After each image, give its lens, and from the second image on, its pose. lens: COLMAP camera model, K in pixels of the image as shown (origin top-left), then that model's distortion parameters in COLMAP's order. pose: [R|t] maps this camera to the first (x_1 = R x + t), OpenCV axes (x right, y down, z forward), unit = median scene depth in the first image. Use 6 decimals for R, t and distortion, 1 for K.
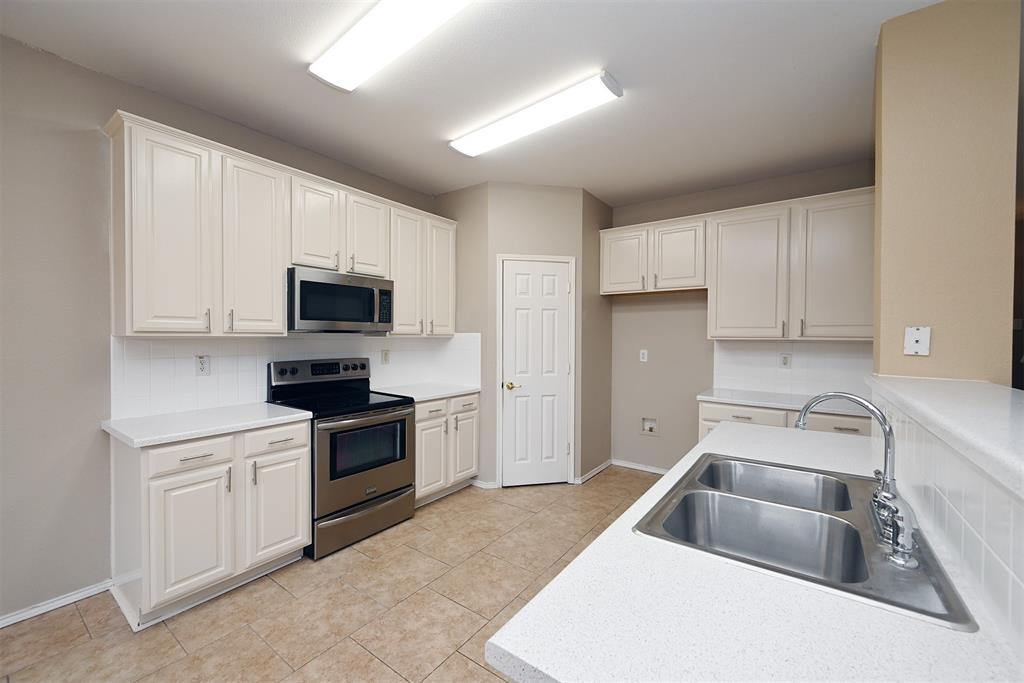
lens RADIAL K [[404.0, 0, 515.3], [0, 404.0, 341.0], [0, 0, 1]] dist [0.002648, 0.000318]
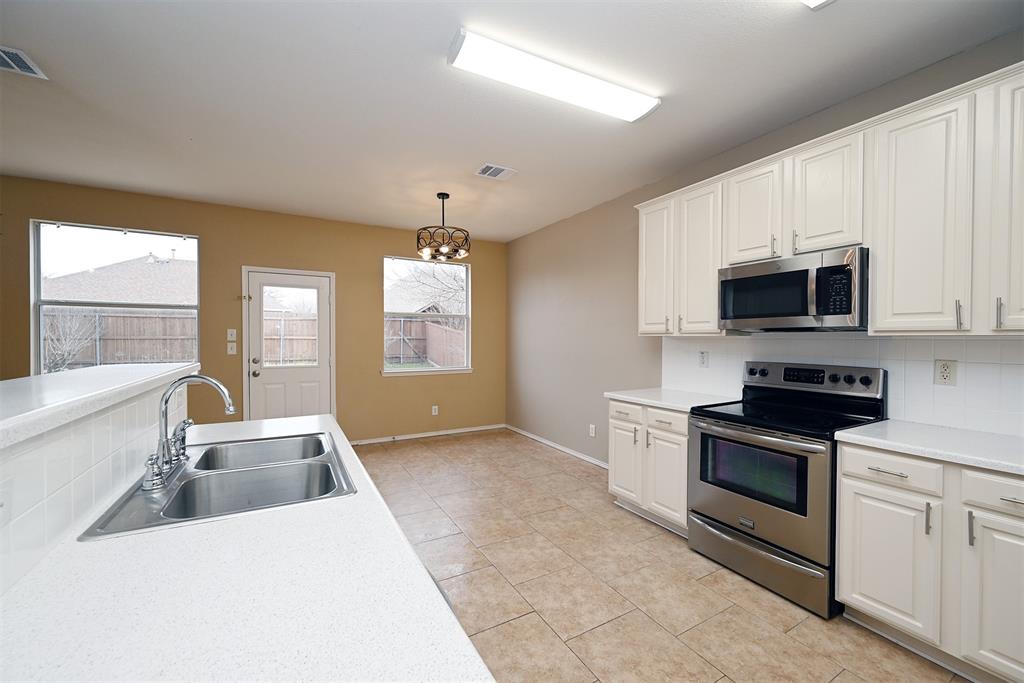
lens RADIAL K [[404.0, 0, 513.1], [0, 404.0, 343.4], [0, 0, 1]] dist [0.002648, 0.000318]
pose [[-0.416298, 0.002339, -0.909225, 0.627272], [-0.019669, 0.999740, 0.011578, 0.006571], [0.909016, 0.022703, -0.416143, 0.969983]]
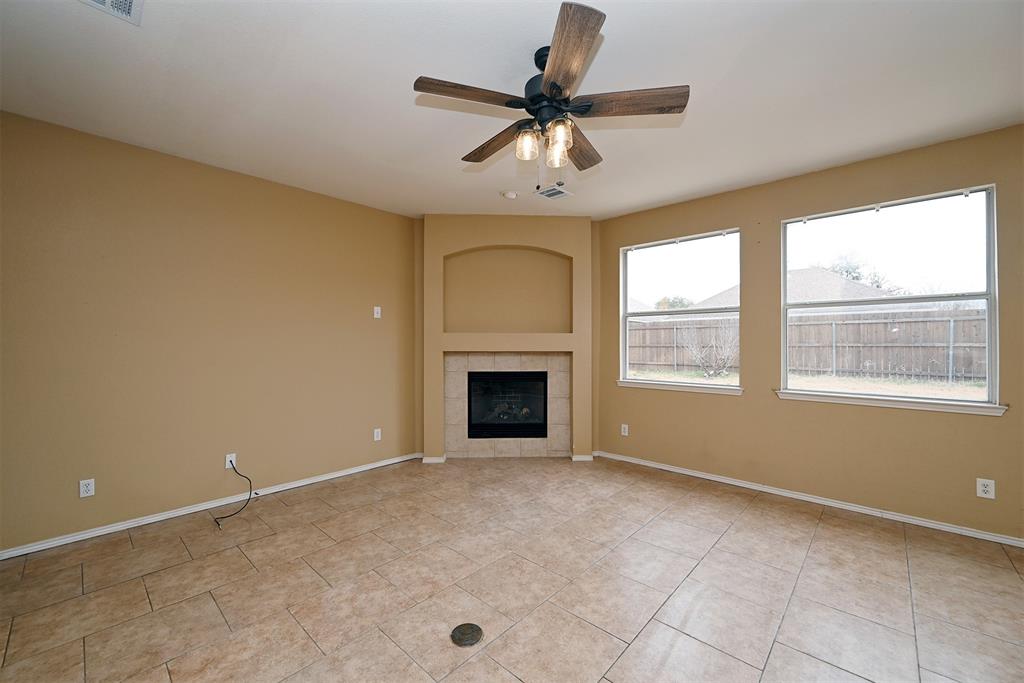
lens RADIAL K [[404.0, 0, 511.2], [0, 404.0, 340.0], [0, 0, 1]] dist [0.002648, 0.000318]
pose [[-0.992522, -0.007120, 0.121860, 0.776914], [-0.006857, 0.999973, 0.002579, 0.026560], [-0.121875, 0.001724, -0.992544, 0.307955]]
